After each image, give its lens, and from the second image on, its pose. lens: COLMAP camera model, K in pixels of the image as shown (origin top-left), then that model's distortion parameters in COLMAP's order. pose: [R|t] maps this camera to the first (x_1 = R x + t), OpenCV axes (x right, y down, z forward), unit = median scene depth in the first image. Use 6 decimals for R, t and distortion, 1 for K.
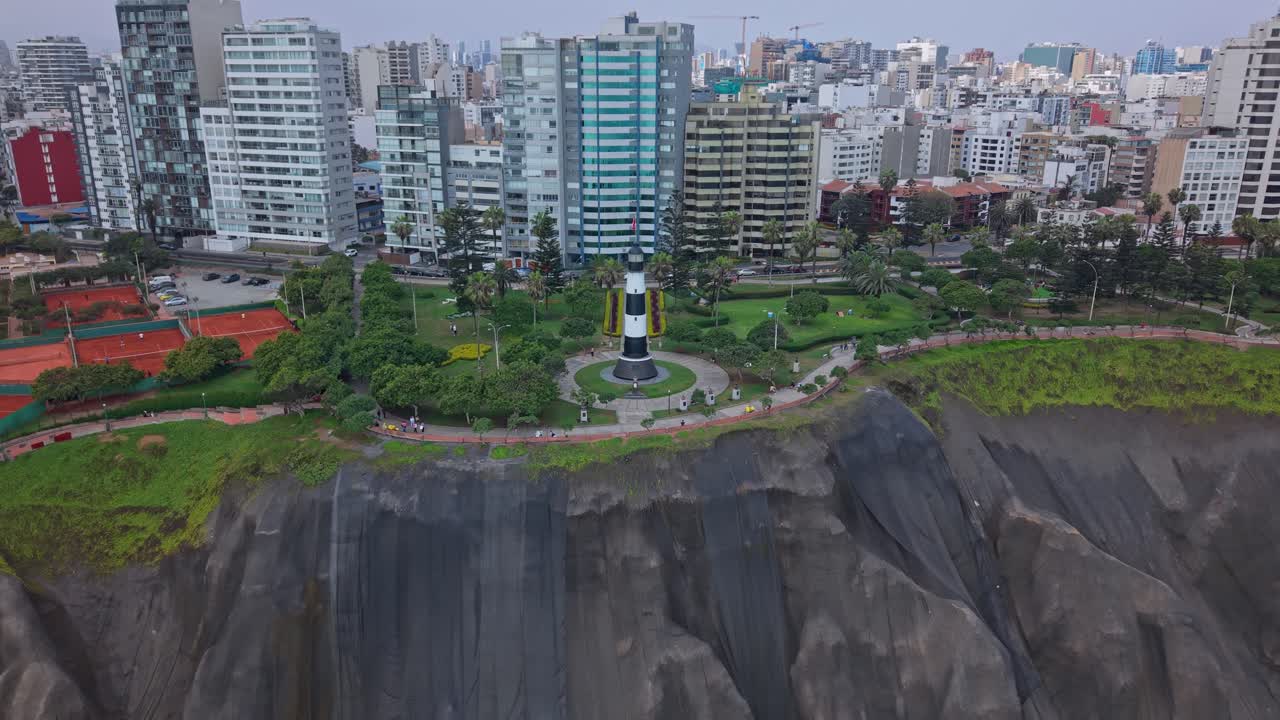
lens RADIAL K [[917.5, 0, 649.0], [0, 917.5, 368.5], [0, 0, 1]] dist [0.057835, -0.067139]
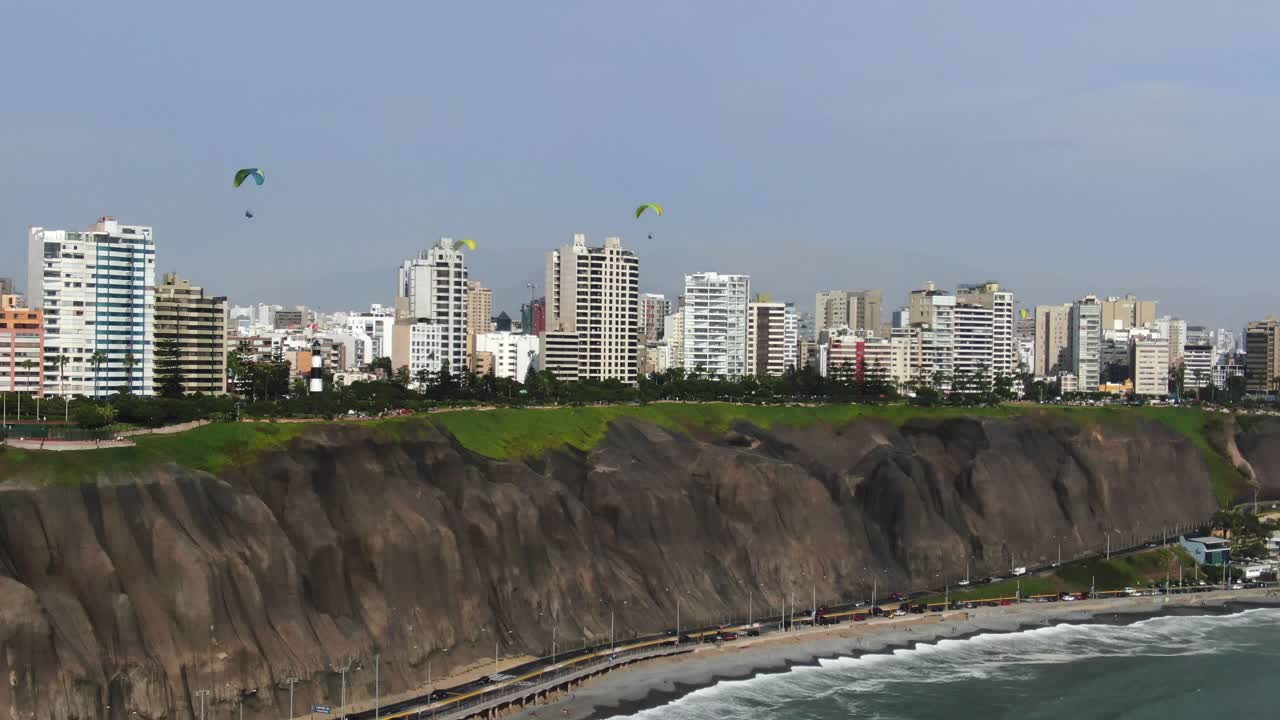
lens RADIAL K [[1811.1, 0, 655.0], [0, 1811.1, 358.5], [0, 0, 1]] dist [0.333663, -1.678270]
pose [[0.637125, 0.001258, 0.770760, -1.498447], [0.224820, 0.956209, -0.187401, 0.460765], [-0.737243, 0.292681, 0.608942, -1.082819]]
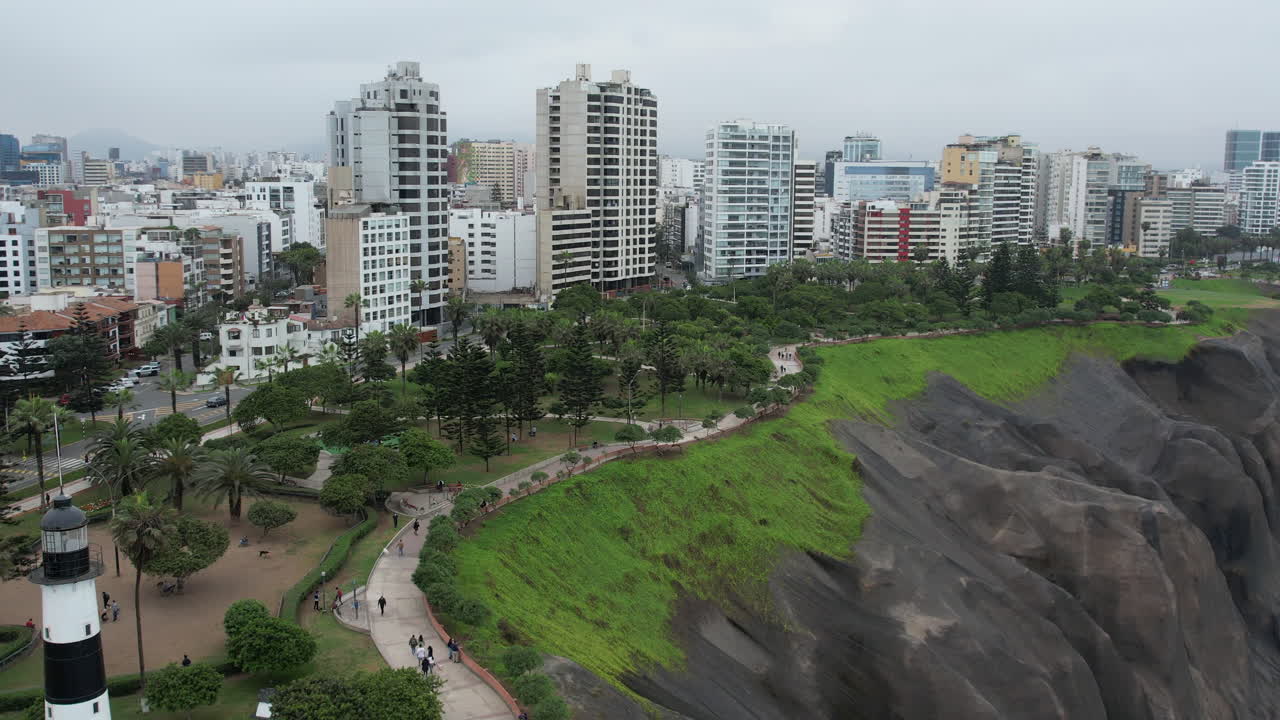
lens RADIAL K [[1160.4, 0, 640.0], [0, 1160.4, 360.0], [0, 0, 1]] dist [-0.053681, 0.001303]
pose [[0.510027, -0.136990, 0.849179, -0.161832], [0.257143, 0.966372, 0.001452, -0.080459], [-0.820822, 0.217620, 0.528102, 0.353124]]
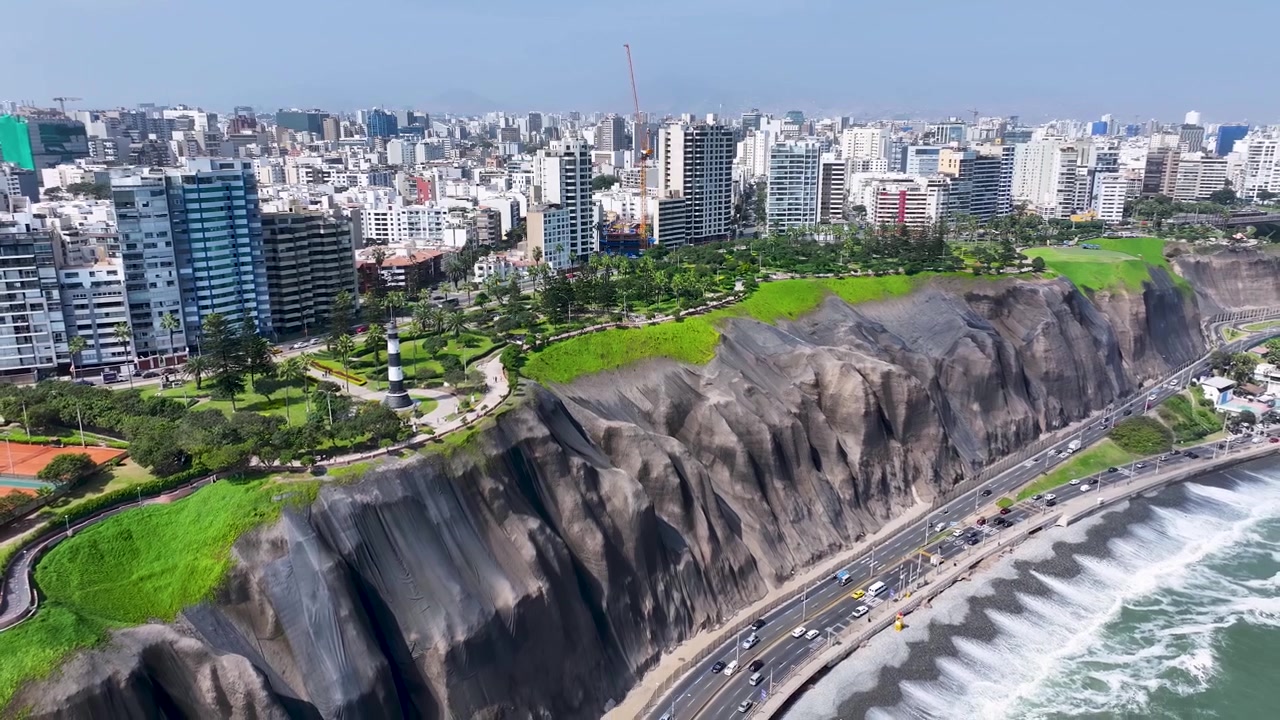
lens RADIAL K [[874.2, 0, 637.9], [0, 874.2, 375.1], [0, 0, 1]] dist [0.005727, 0.002124]
pose [[0.699548, -0.202918, 0.685170, -0.473666], [0.221081, 0.973250, 0.062515, -0.028757], [-0.679527, 0.107746, 0.725696, -0.236356]]
